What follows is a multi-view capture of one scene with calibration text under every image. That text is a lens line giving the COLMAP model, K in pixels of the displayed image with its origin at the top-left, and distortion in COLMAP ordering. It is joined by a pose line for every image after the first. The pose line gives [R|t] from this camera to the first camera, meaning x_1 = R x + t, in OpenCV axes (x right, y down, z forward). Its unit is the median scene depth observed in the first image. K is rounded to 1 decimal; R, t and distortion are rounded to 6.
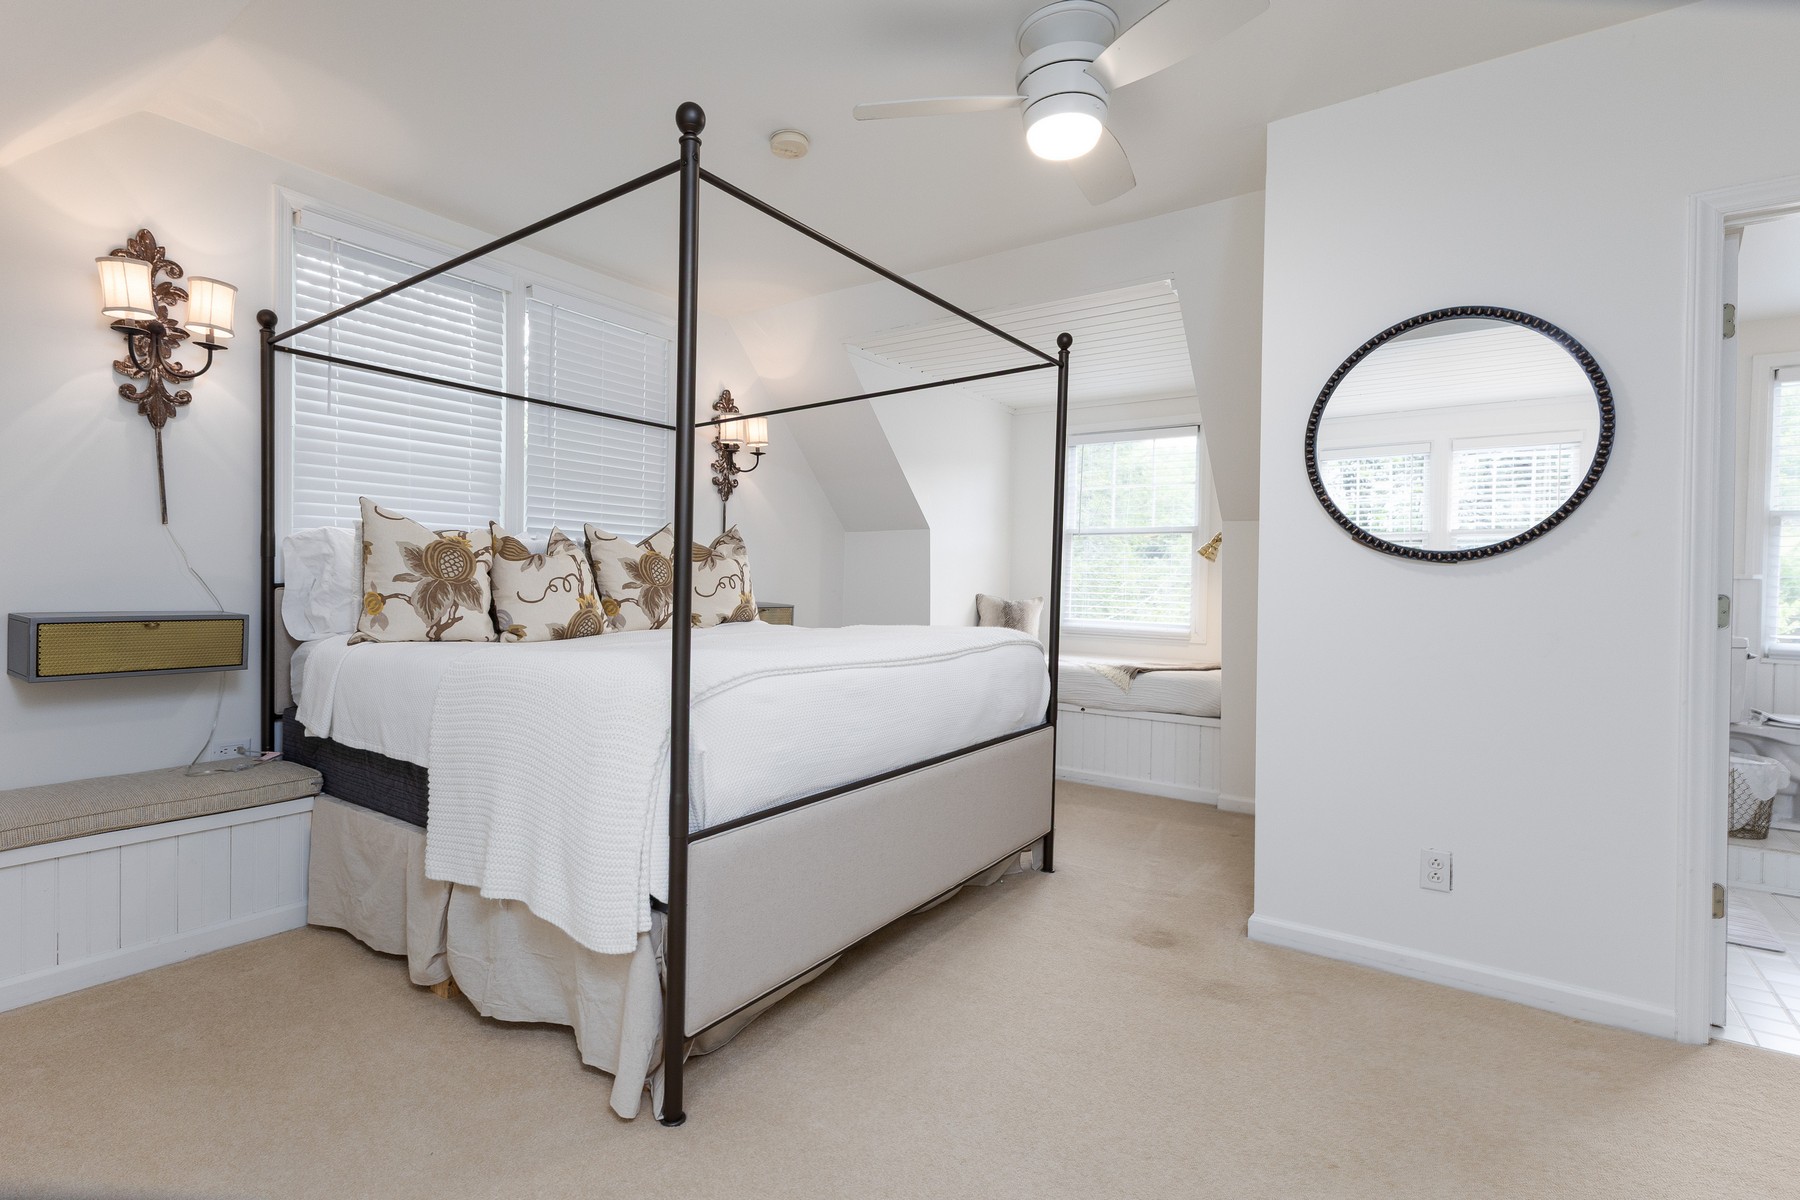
lens RADIAL K [[826.5, 0, 900.0], [0, 826.5, 600.0], [0, 0, 1]] dist [0.001053, -0.000009]
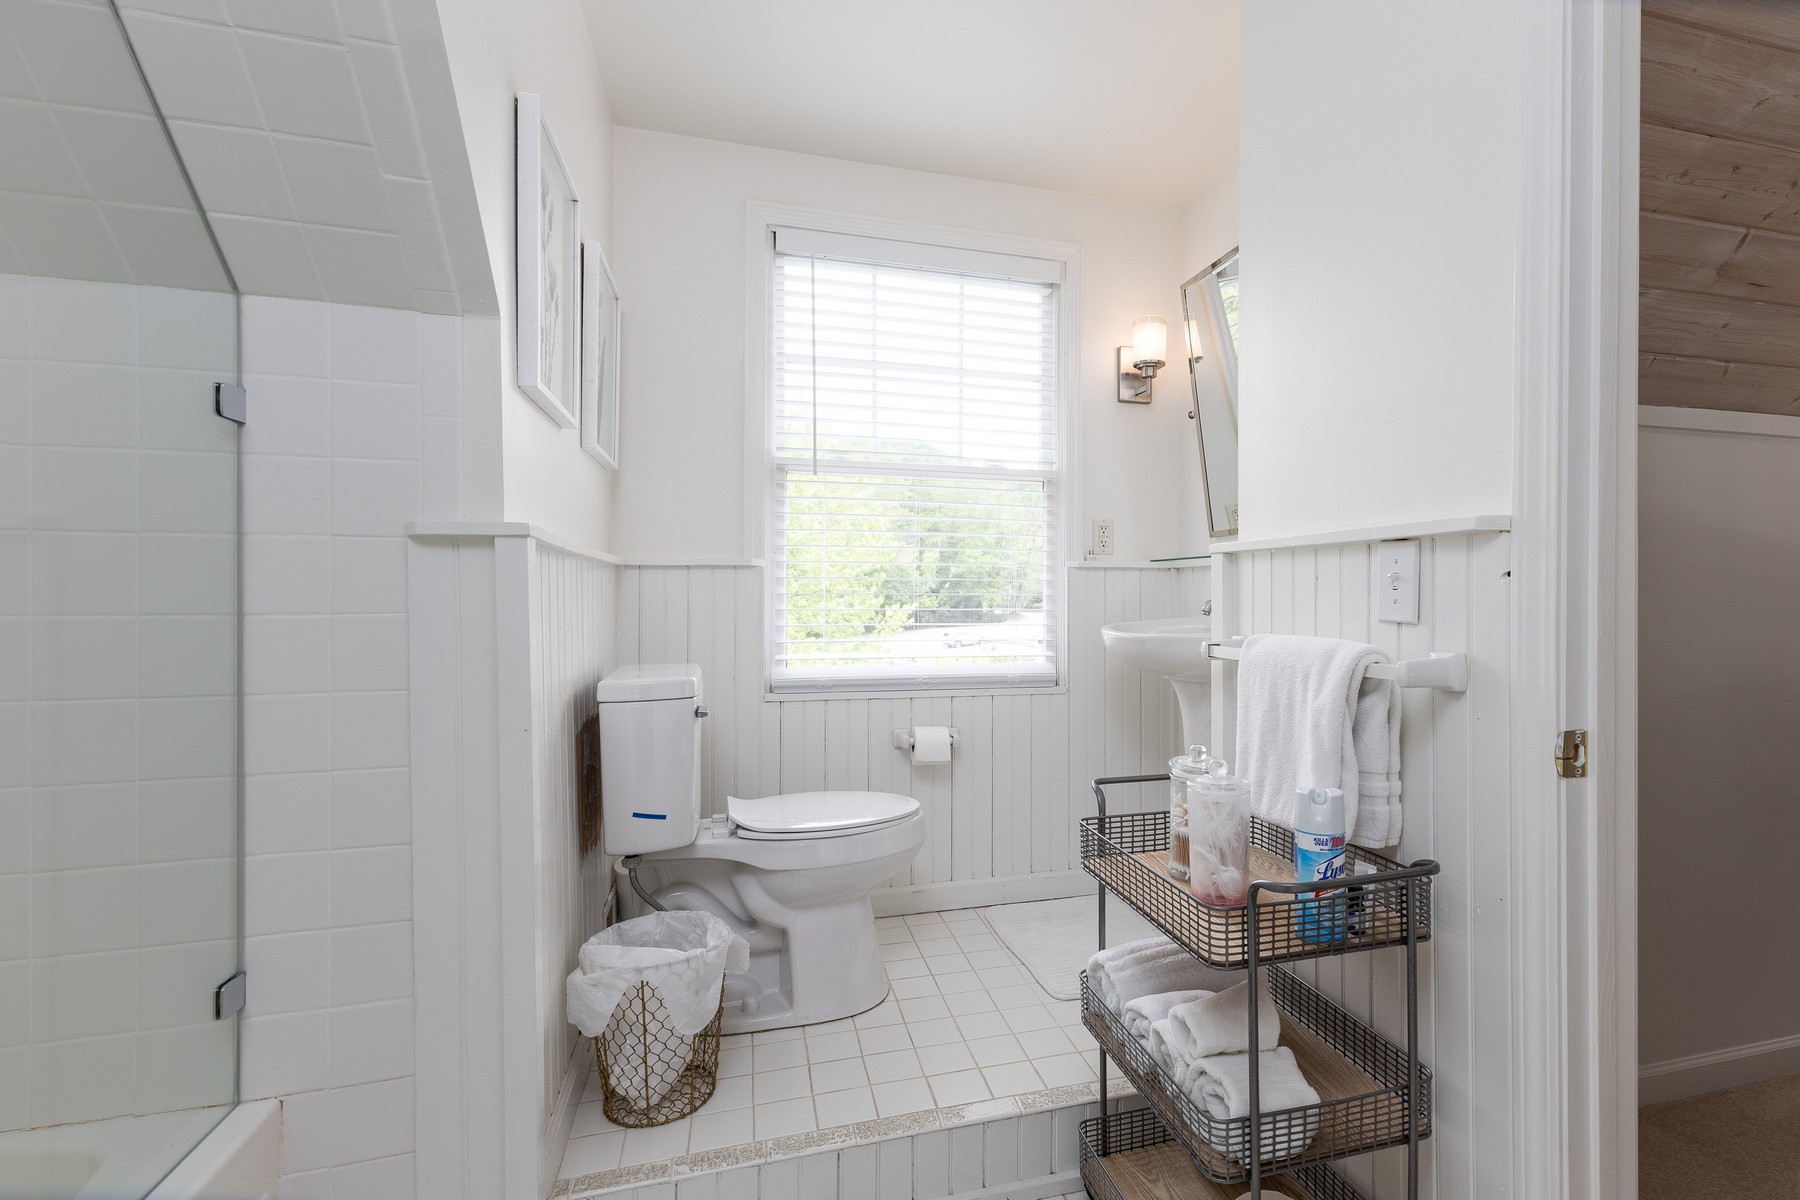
lens RADIAL K [[826.5, 0, 900.0], [0, 826.5, 600.0], [0, 0, 1]] dist [0.001053, -0.000009]
pose [[0.679761, -0.002188, 0.733431, 0.700590], [0.006099, 0.999978, -0.002670, 0.002154], [-0.733408, 0.006289, 0.679759, 0.538498]]
